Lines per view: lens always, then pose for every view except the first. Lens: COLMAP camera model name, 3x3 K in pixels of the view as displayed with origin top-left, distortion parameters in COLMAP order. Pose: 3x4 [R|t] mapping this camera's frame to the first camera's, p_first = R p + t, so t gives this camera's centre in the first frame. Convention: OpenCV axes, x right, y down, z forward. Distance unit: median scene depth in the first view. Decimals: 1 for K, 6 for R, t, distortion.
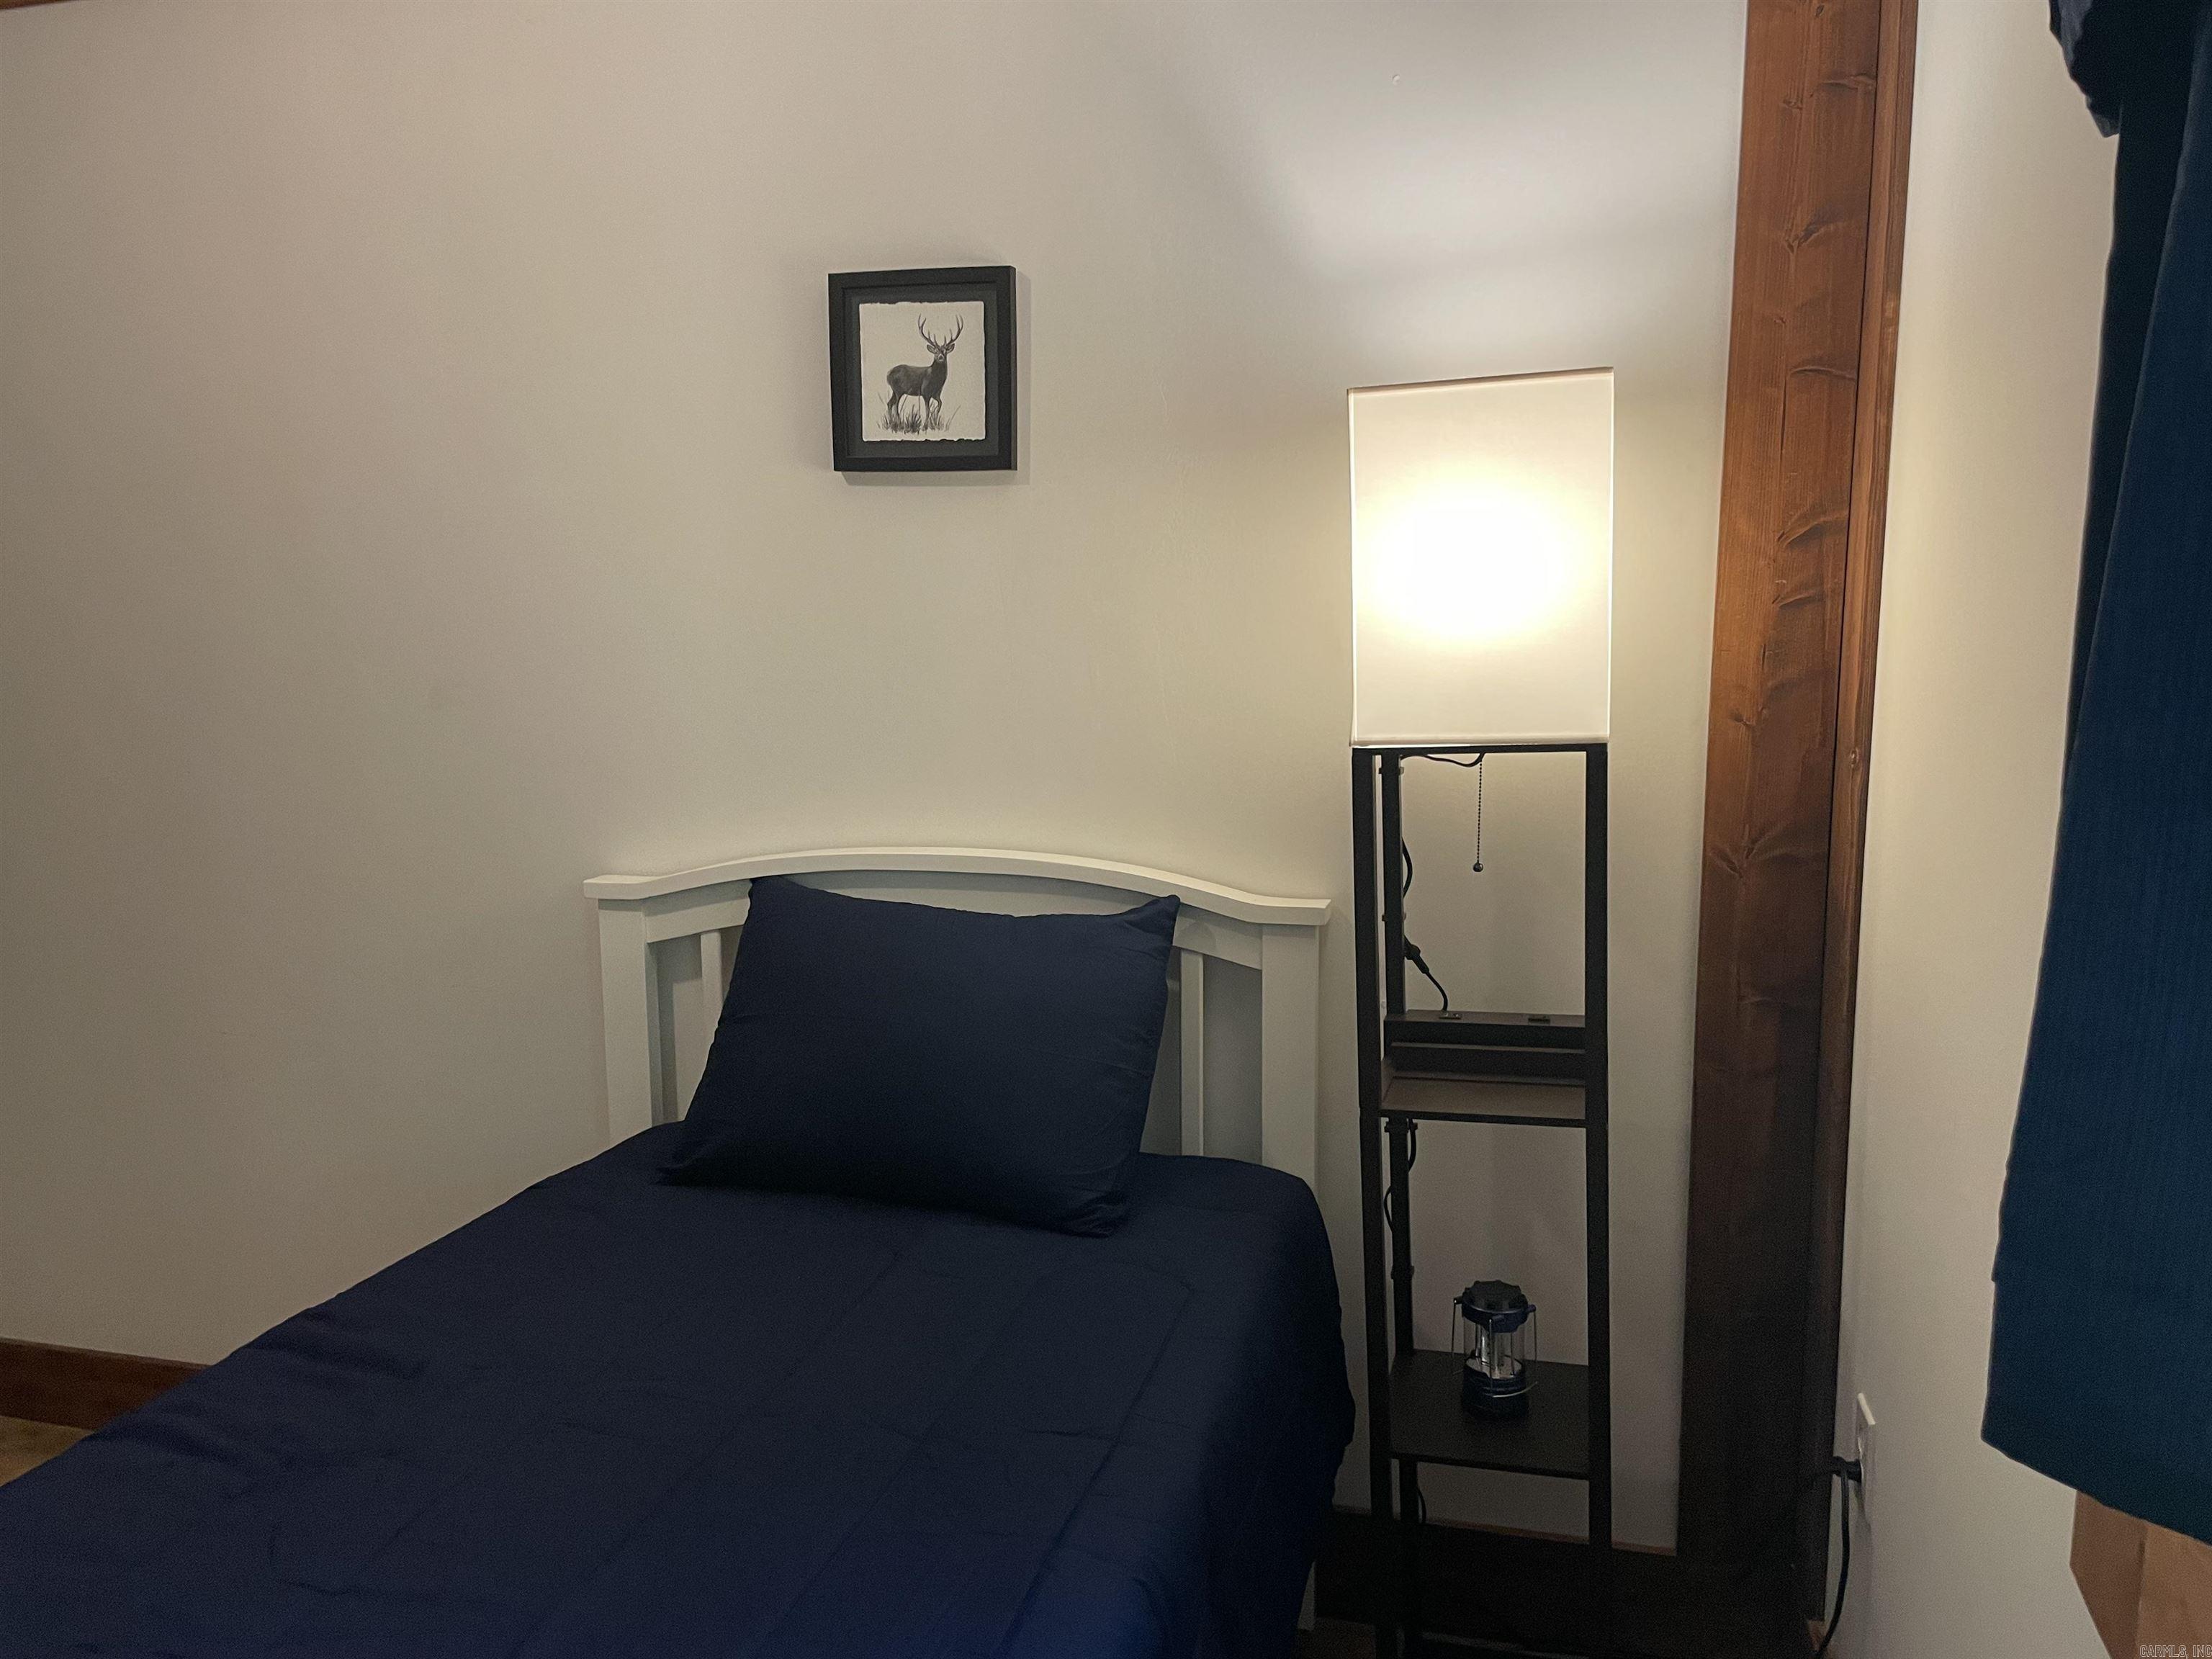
lens RADIAL K [[1676.4, 0, 1105.1], [0, 1676.4, 848.0], [0, 0, 1]] dist [0.091444, -0.122230]
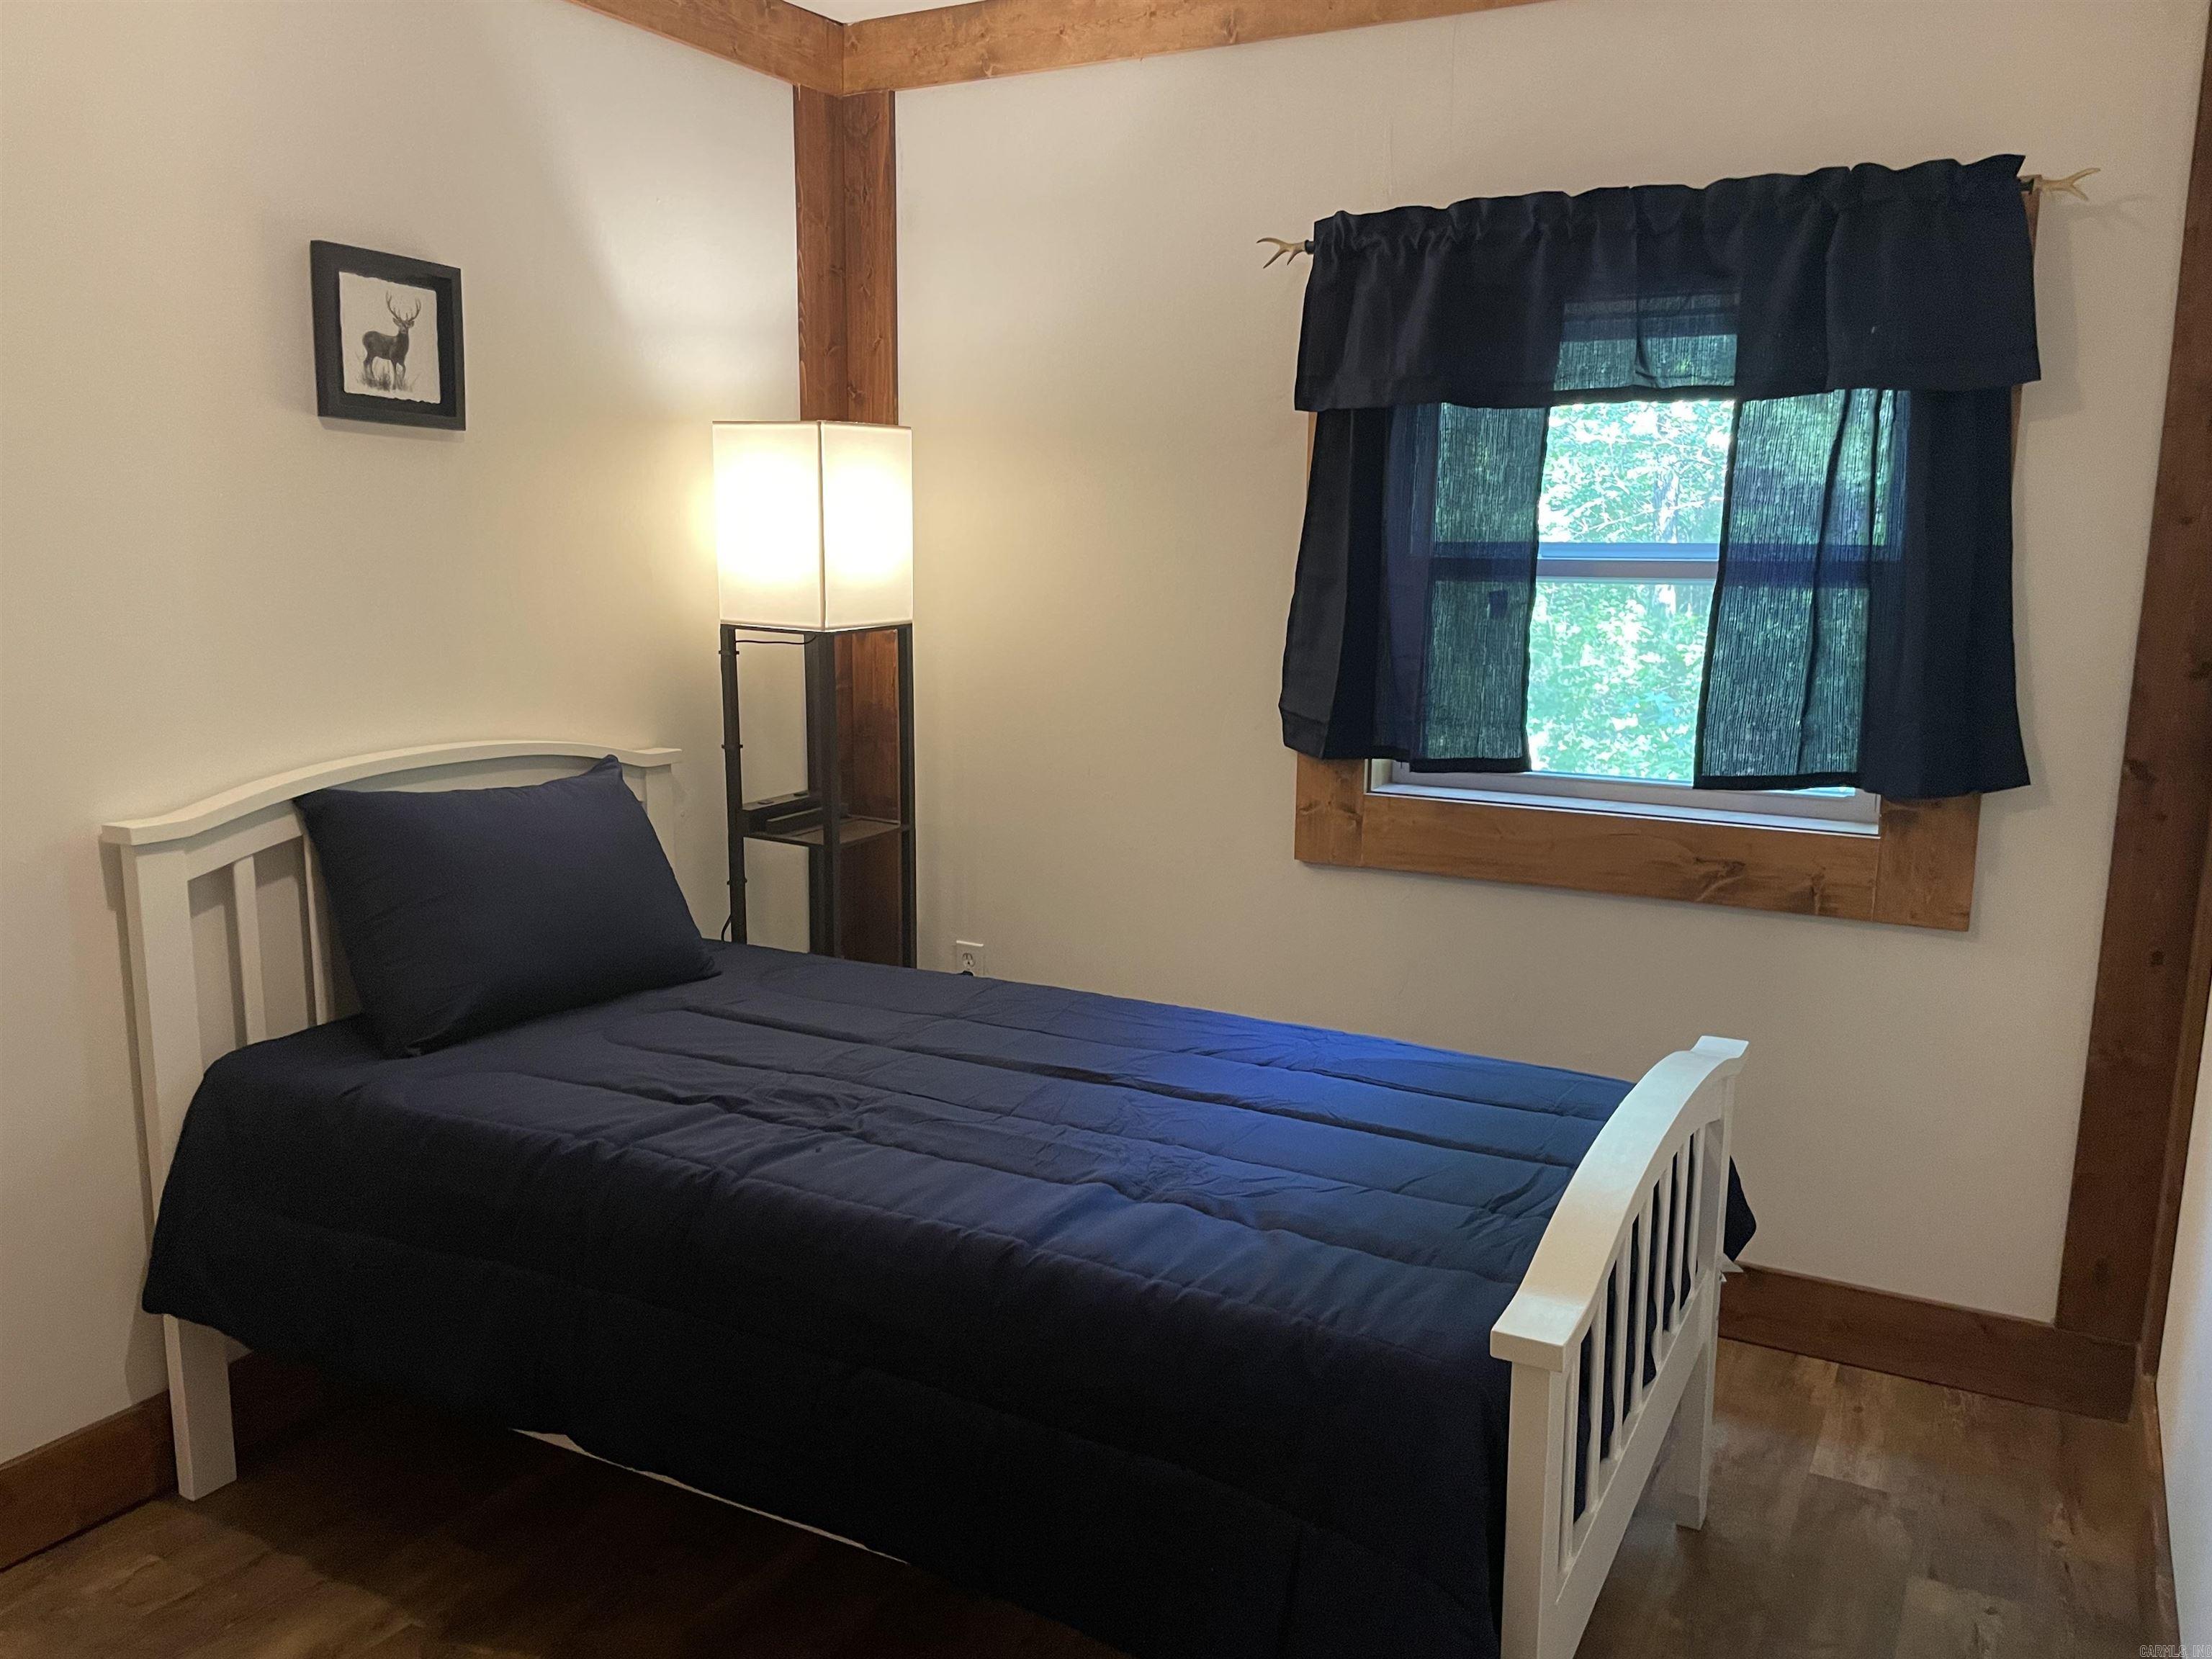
lens RADIAL K [[1676.4, 0, 1110.2], [0, 1676.4, 820.2], [0, 0, 1]] dist [0.091444, -0.122230]
pose [[0.239850, -0.145124, 0.959901, -1.167965], [0.125801, 0.985073, 0.117496, -0.029150], [-0.962624, 0.092575, 0.254527, 0.247882]]
